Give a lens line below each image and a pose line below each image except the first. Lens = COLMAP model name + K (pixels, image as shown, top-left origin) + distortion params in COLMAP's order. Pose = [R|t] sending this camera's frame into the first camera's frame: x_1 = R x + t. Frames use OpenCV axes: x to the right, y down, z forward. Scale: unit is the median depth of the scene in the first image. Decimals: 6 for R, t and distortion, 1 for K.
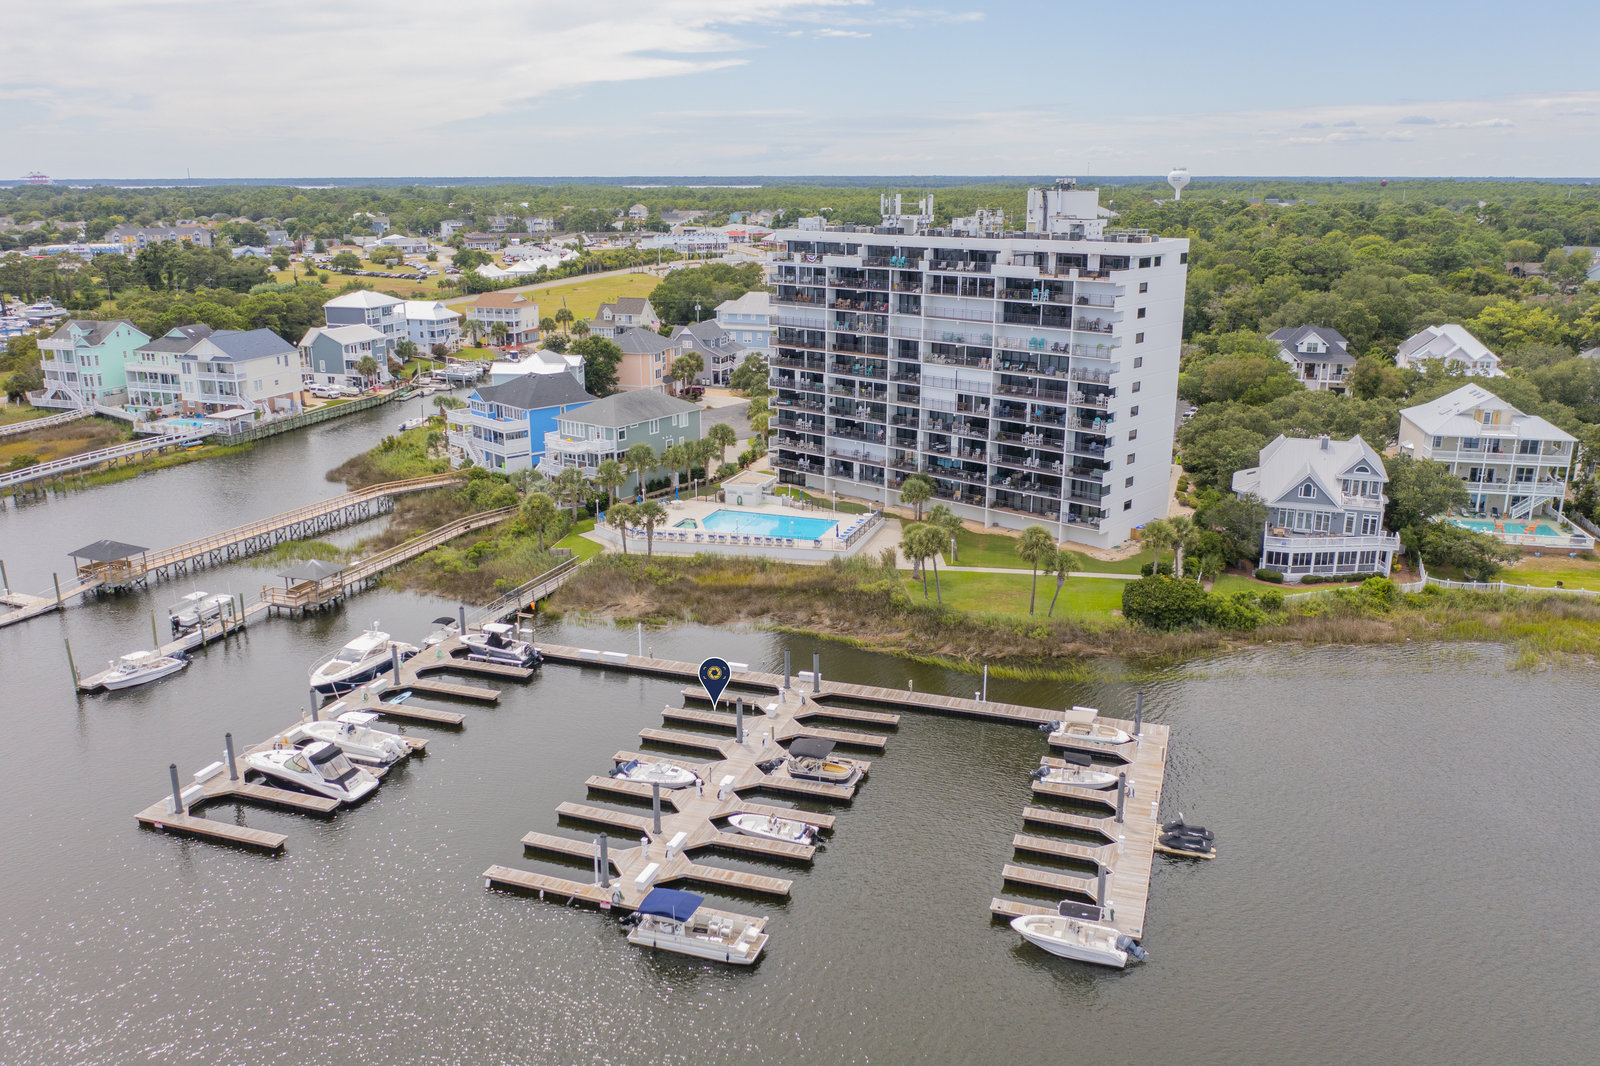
lens RADIAL K [[1278.2, 0, 800.0], [0, 1278.2, 533.0], [0, 0, 1]] dist [-0.070237, -0.000524]
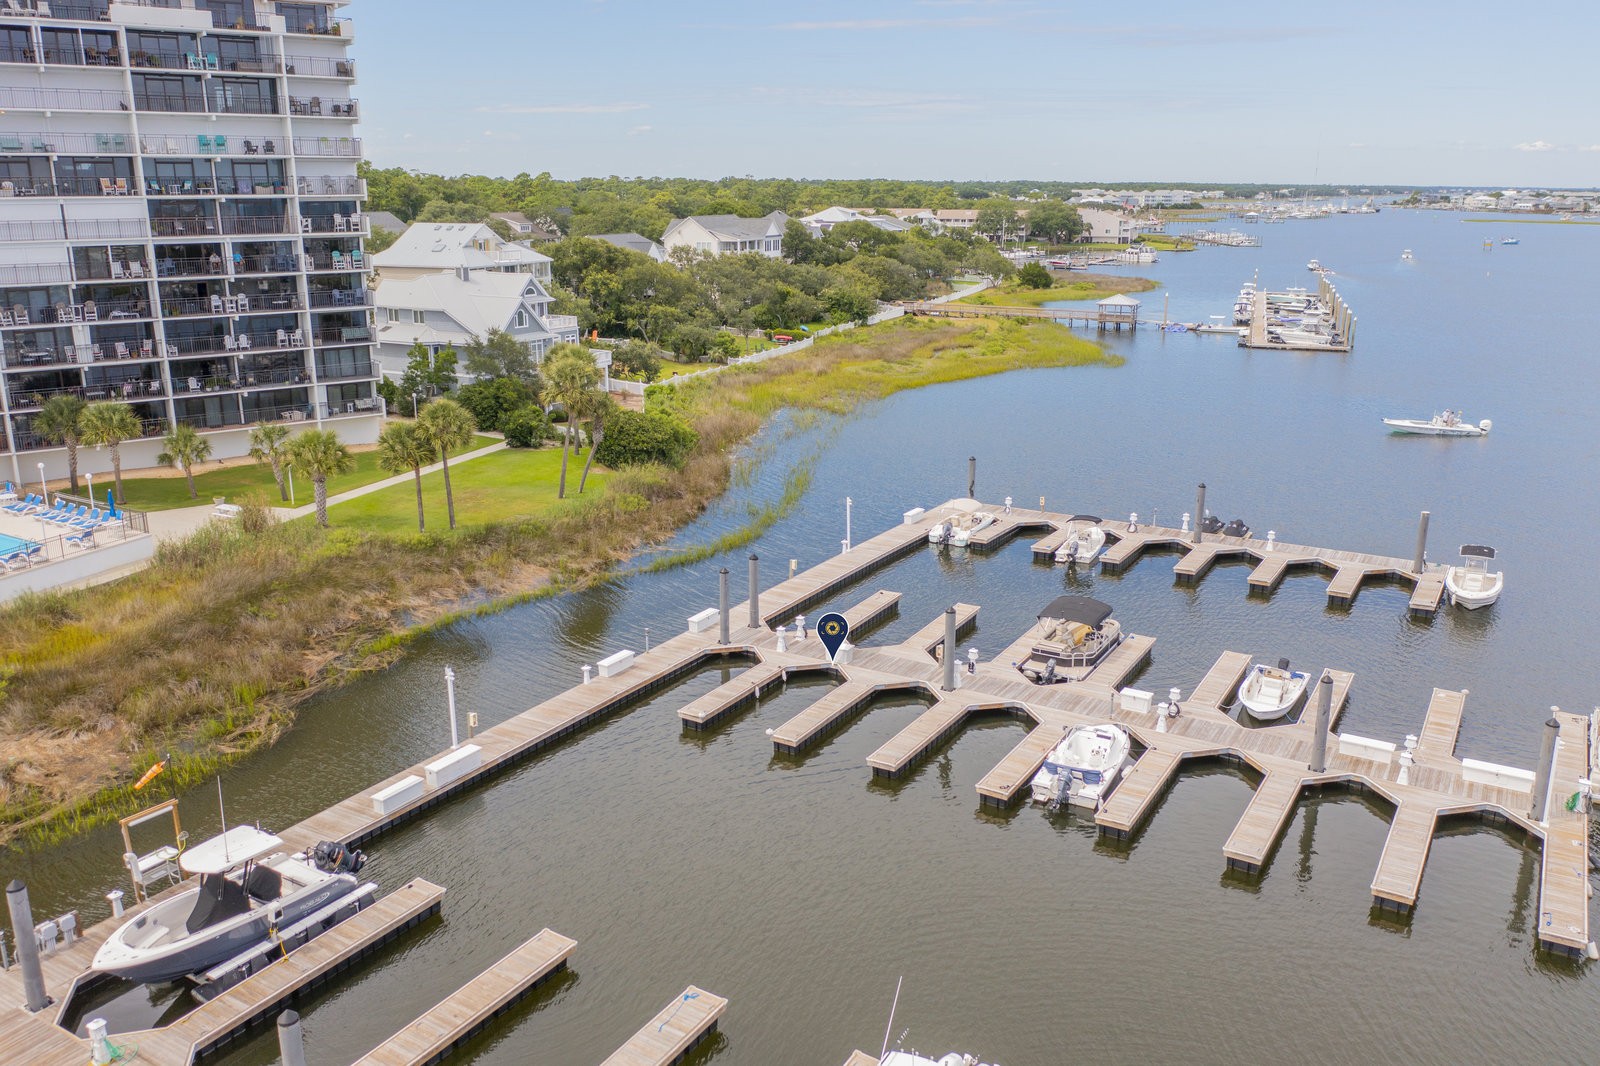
lens RADIAL K [[1263.8, 0, 800.0], [0, 1263.8, 533.0], [0, 0, 1]] dist [-0.008465, -0.005670]
pose [[0.202455, -0.259386, 0.944315, -0.380694], [0.264353, 0.942962, 0.202339, -0.019124], [-0.942937, 0.208668, 0.259477, 0.612515]]
